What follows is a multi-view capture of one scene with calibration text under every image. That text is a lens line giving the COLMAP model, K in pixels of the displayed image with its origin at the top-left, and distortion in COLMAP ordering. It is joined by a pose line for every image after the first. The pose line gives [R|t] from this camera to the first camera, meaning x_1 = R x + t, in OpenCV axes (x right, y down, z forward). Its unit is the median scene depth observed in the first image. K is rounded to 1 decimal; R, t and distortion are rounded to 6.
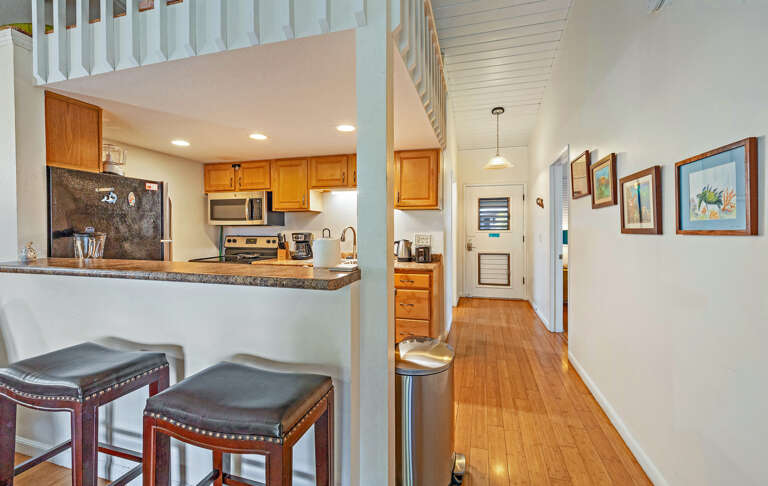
lens RADIAL K [[315.6, 0, 358.1], [0, 315.6, 230.4], [0, 0, 1]] dist [-0.003622, -0.000283]
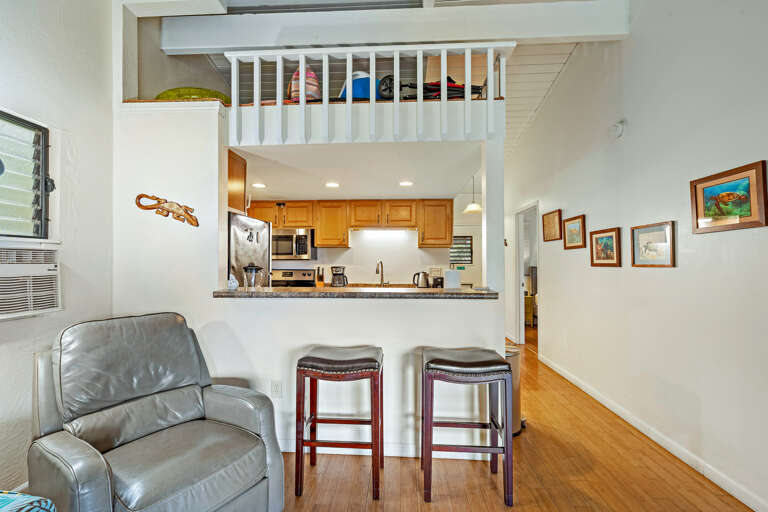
lens RADIAL K [[326.4, 0, 381.7], [0, 326.4, 258.2], [0, 0, 1]] dist [-0.006205, 0.000437]
pose [[0.964231, 0.004953, 0.265018, -0.342178], [-0.000354, 0.999849, -0.017400, -0.001227], [-0.265064, 0.016684, 0.964087, -0.167862]]
